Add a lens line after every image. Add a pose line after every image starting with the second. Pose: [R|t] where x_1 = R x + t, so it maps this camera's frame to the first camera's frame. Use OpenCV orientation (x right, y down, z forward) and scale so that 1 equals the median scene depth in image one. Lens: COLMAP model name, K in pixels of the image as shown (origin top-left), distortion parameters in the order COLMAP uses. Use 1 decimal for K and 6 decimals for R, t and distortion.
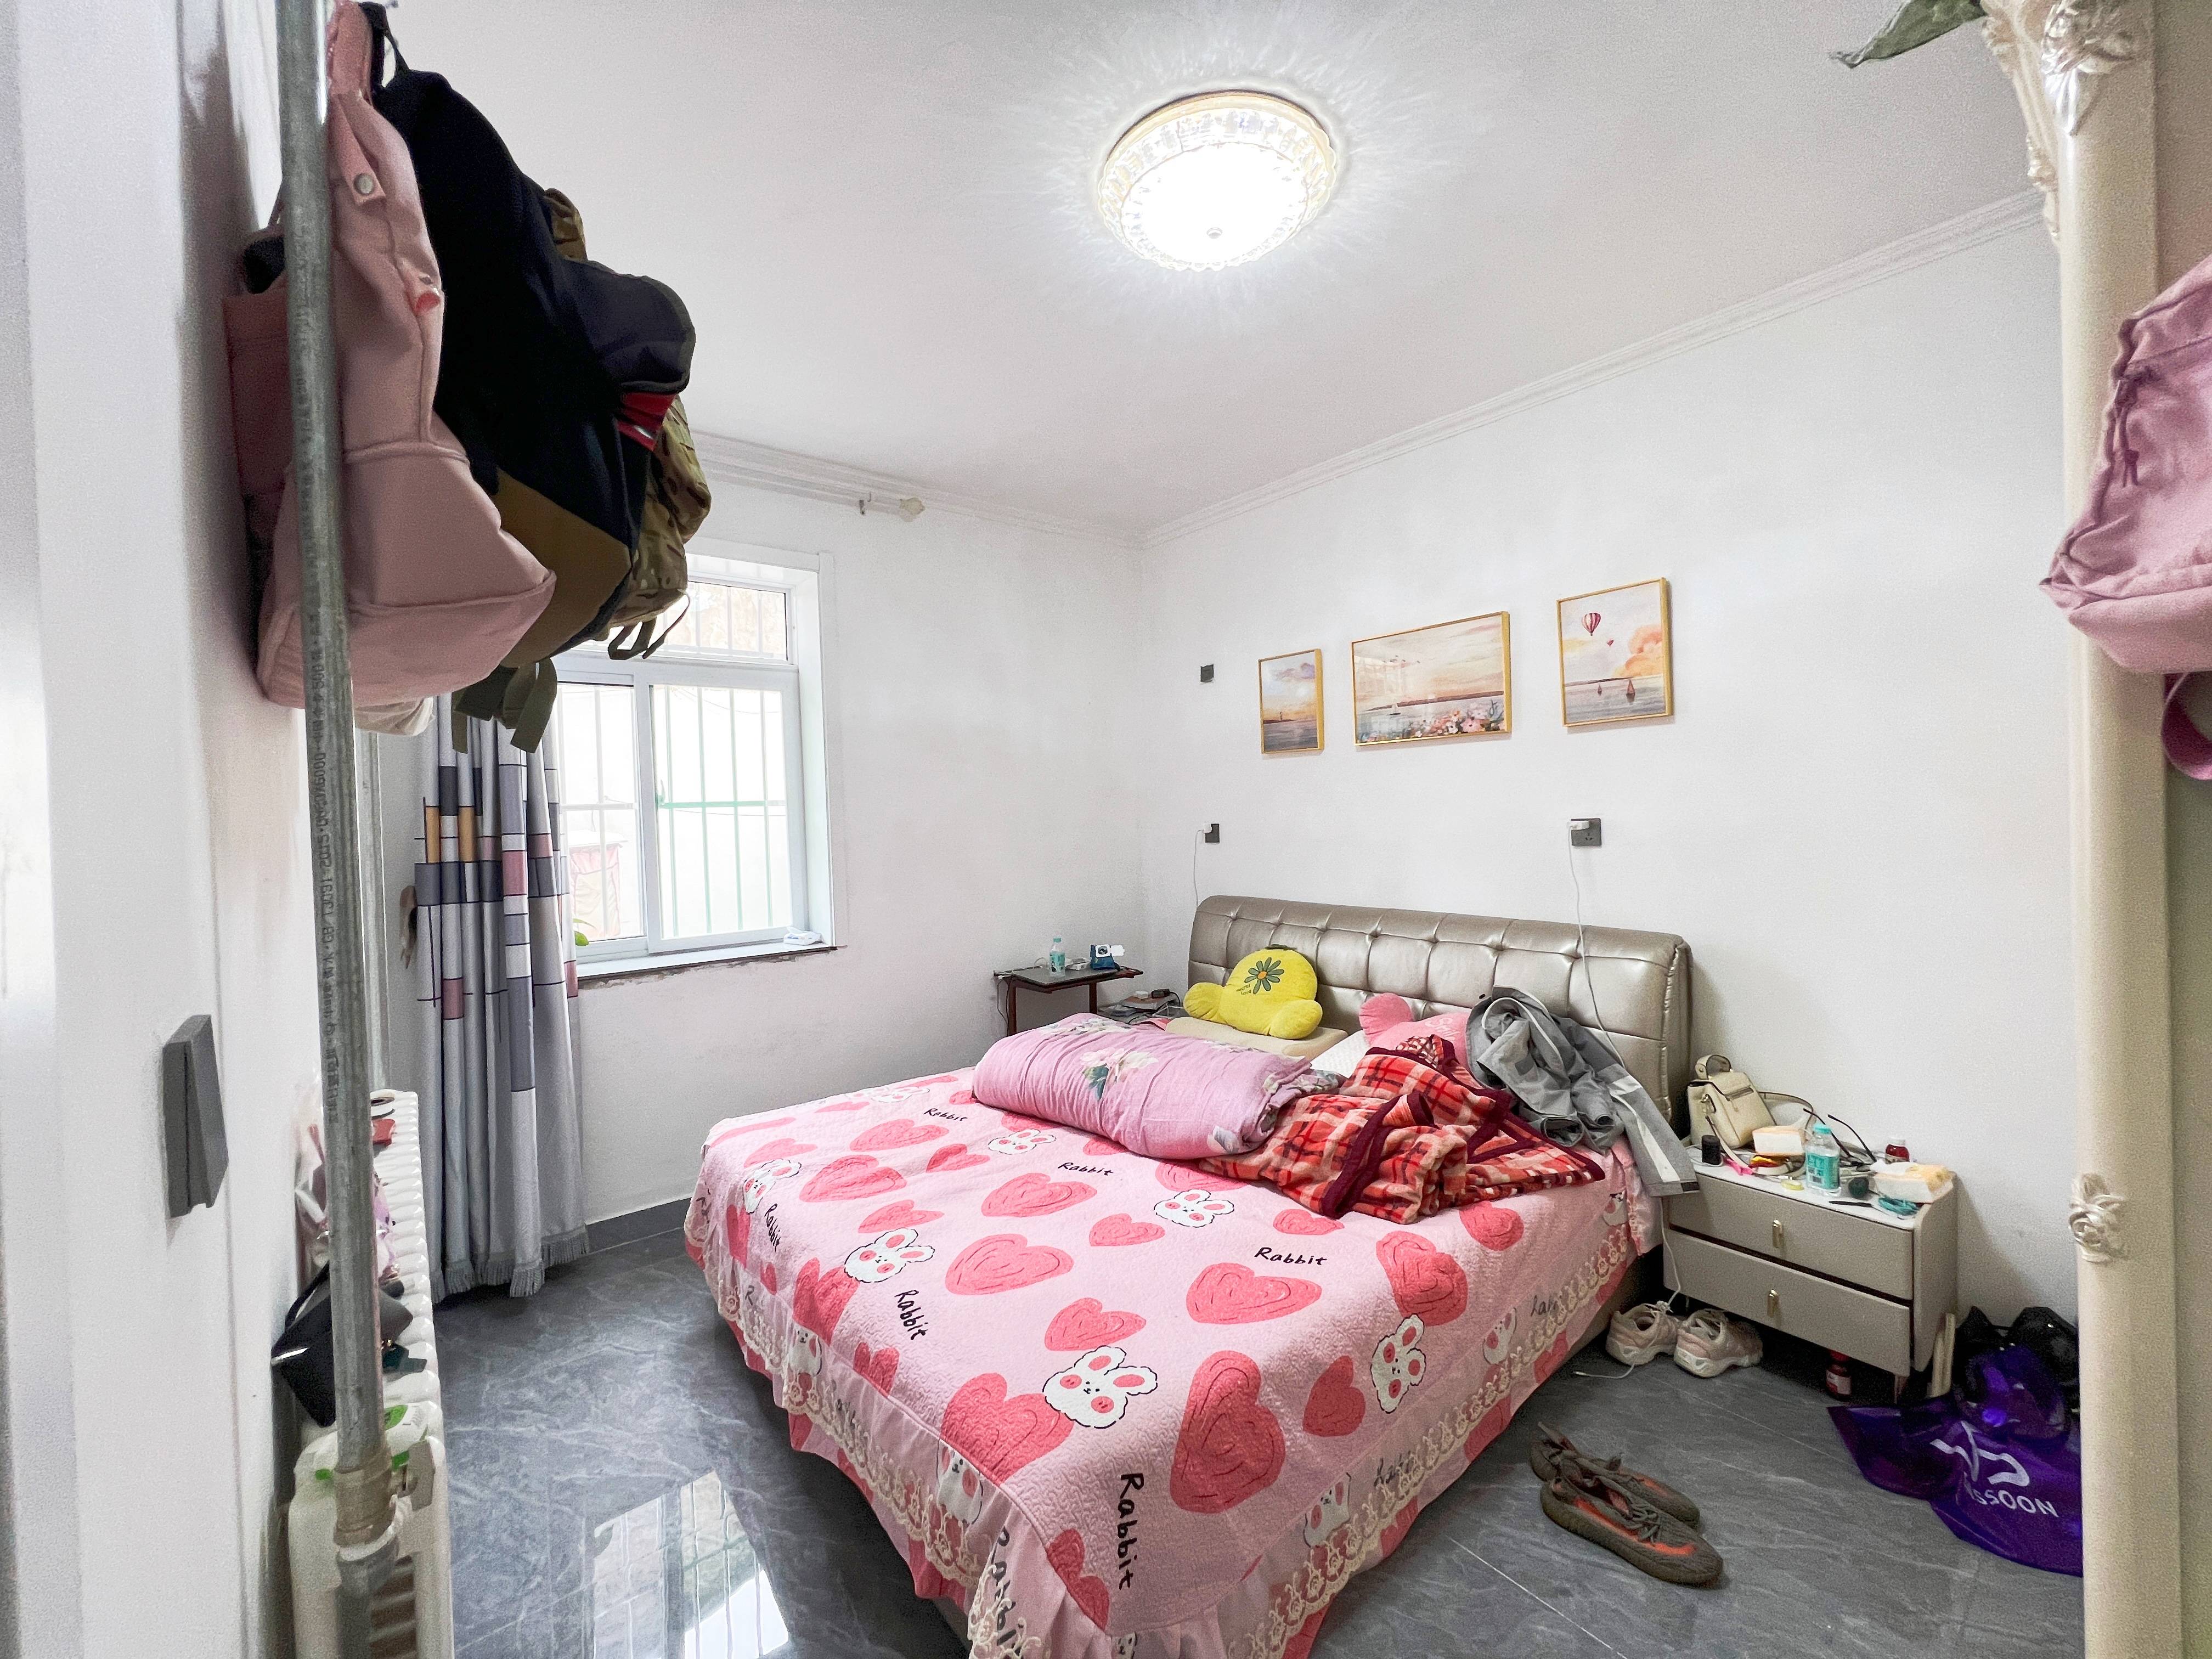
lens RADIAL K [[883.2, 0, 1101.7], [0, 883.2, 824.1], [0, 0, 1]] dist [-0.001760, -0.000089]
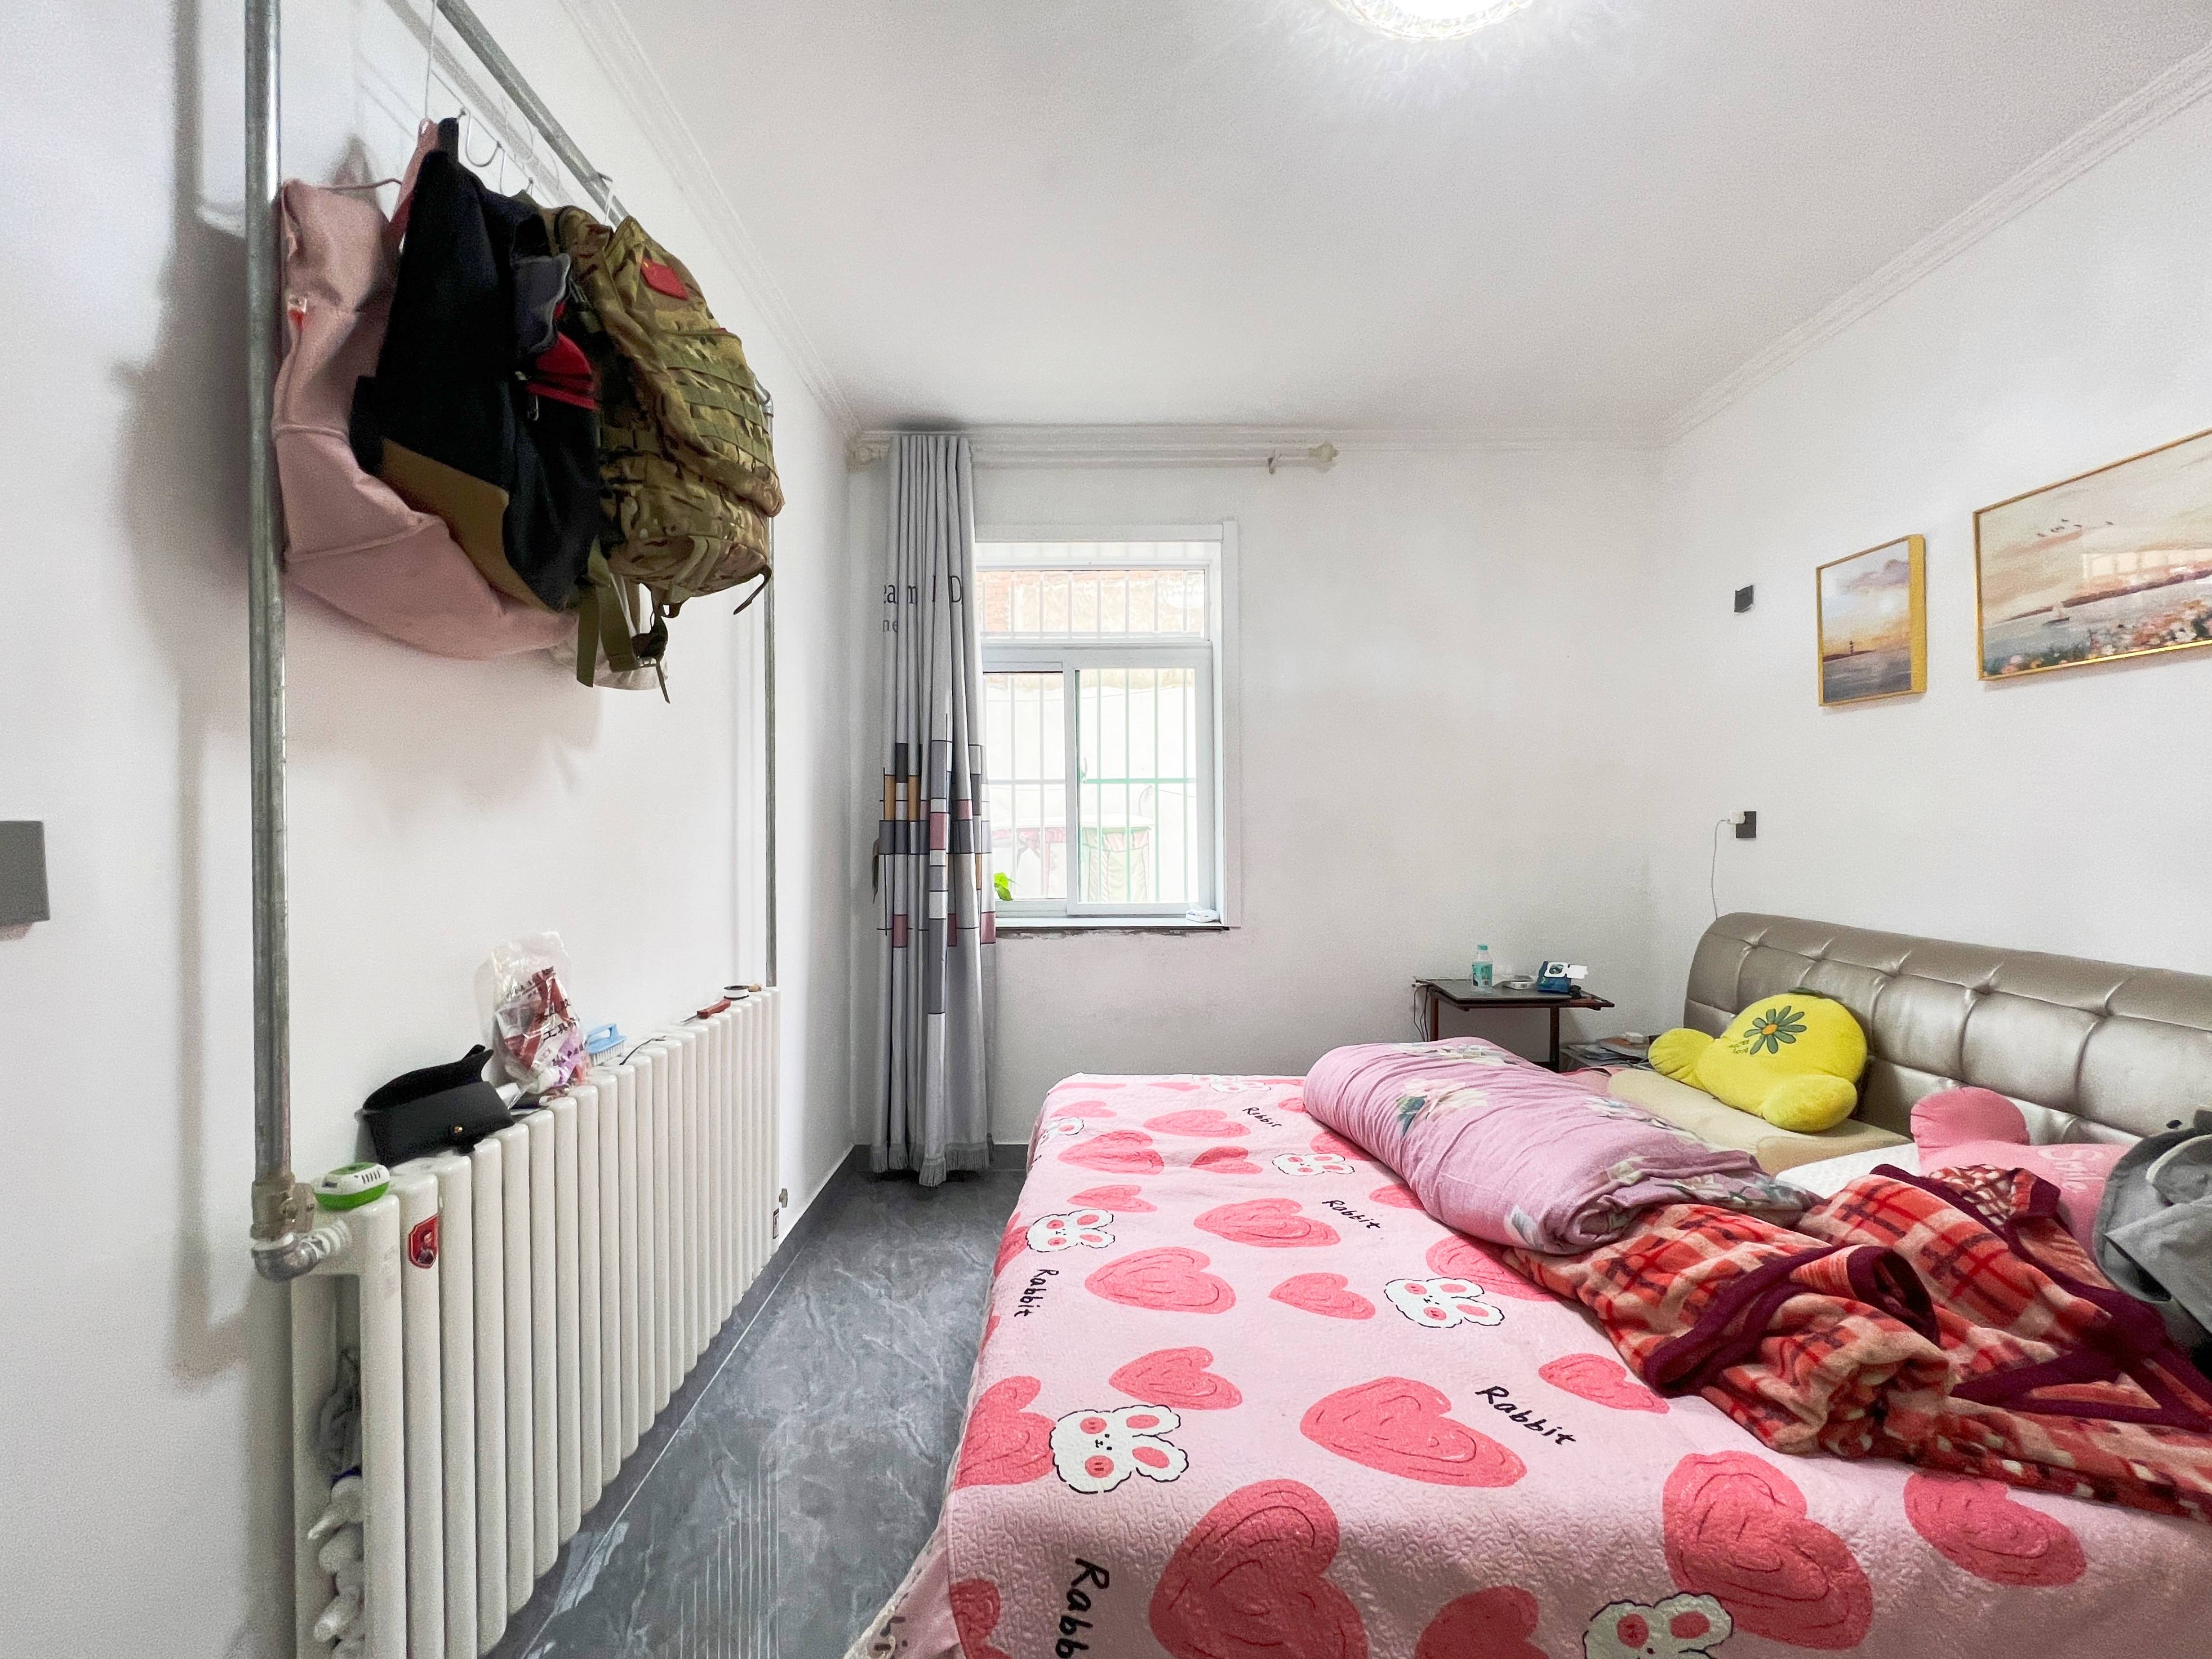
lens RADIAL K [[905.1, 0, 1097.7], [0, 905.1, 822.8], [0, 0, 1]] dist [0.000547, 0.000227]
pose [[0.786078, 0.026828, -0.617545, 0.288738], [-0.028873, 0.999561, 0.006672, 0.033072], [0.617453, 0.012586, 0.786507, 0.191937]]
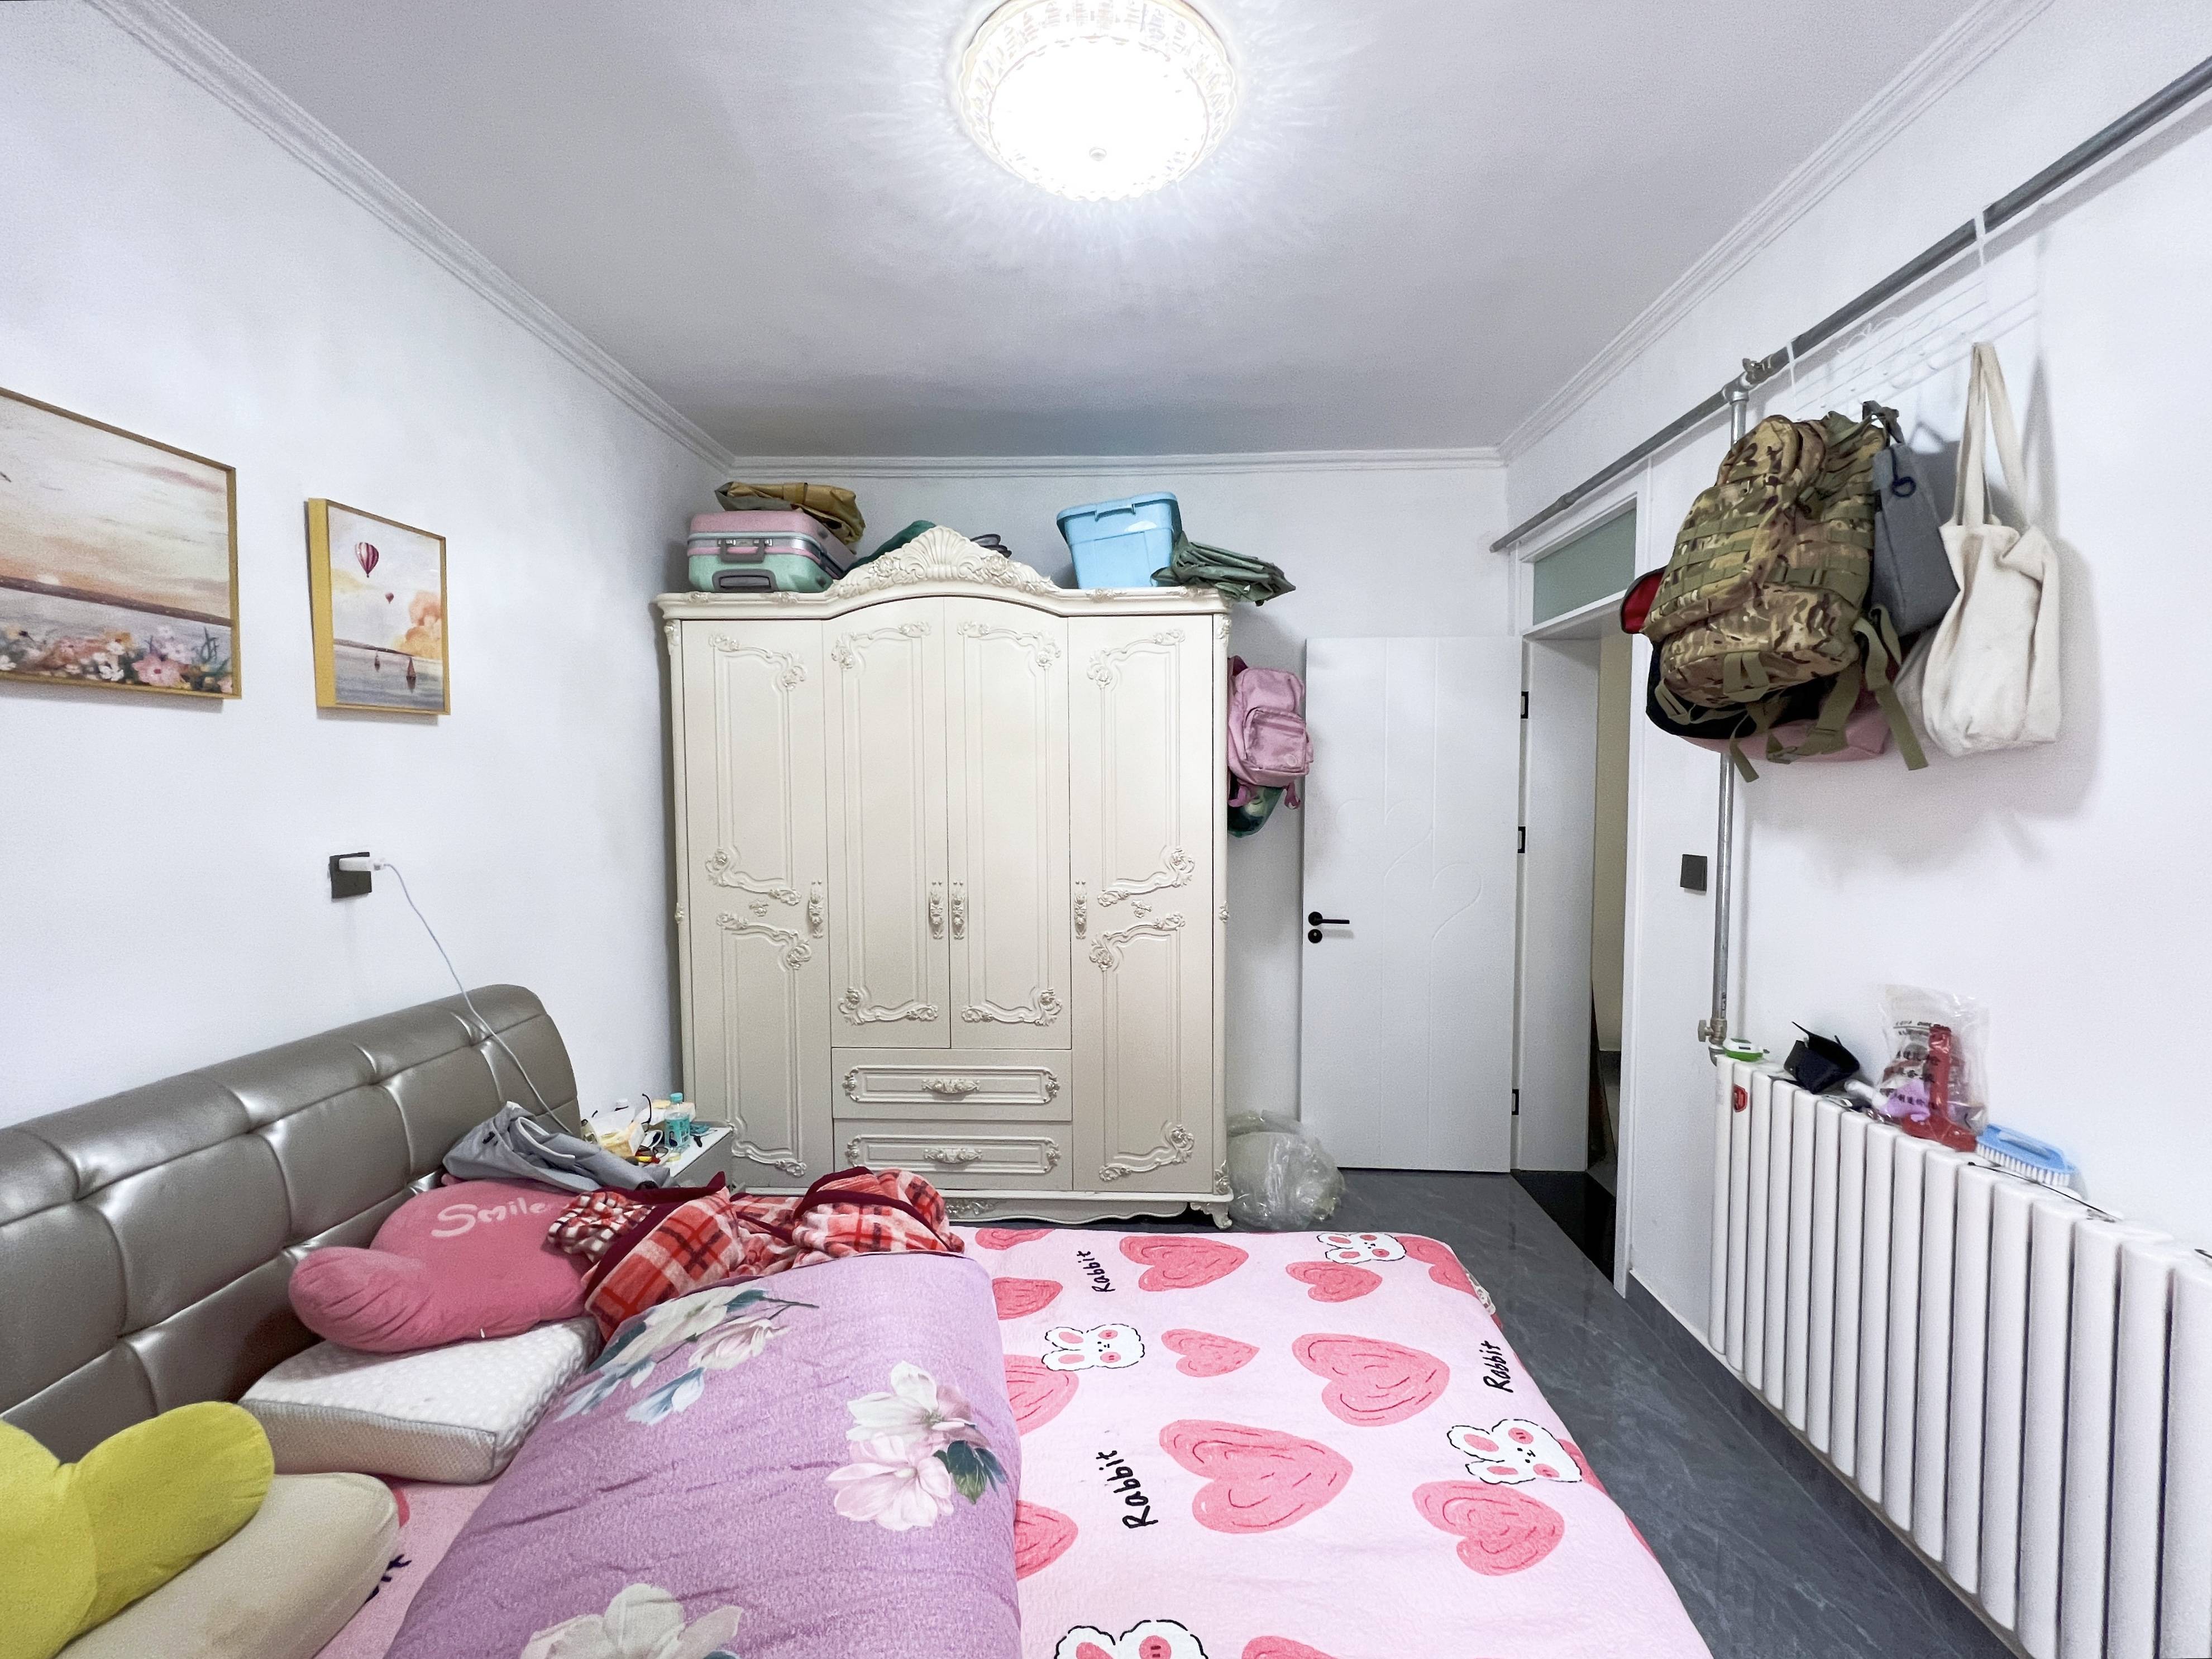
lens RADIAL K [[905.1, 0, 1097.7], [0, 905.1, 822.8], [0, 0, 1]] dist [0.000547, 0.000227]
pose [[-0.754849, -0.004329, 0.655884, -0.360926], [0.029640, 0.998732, 0.040704, -0.047353], [-0.655228, 0.050166, -0.753763, 1.359024]]
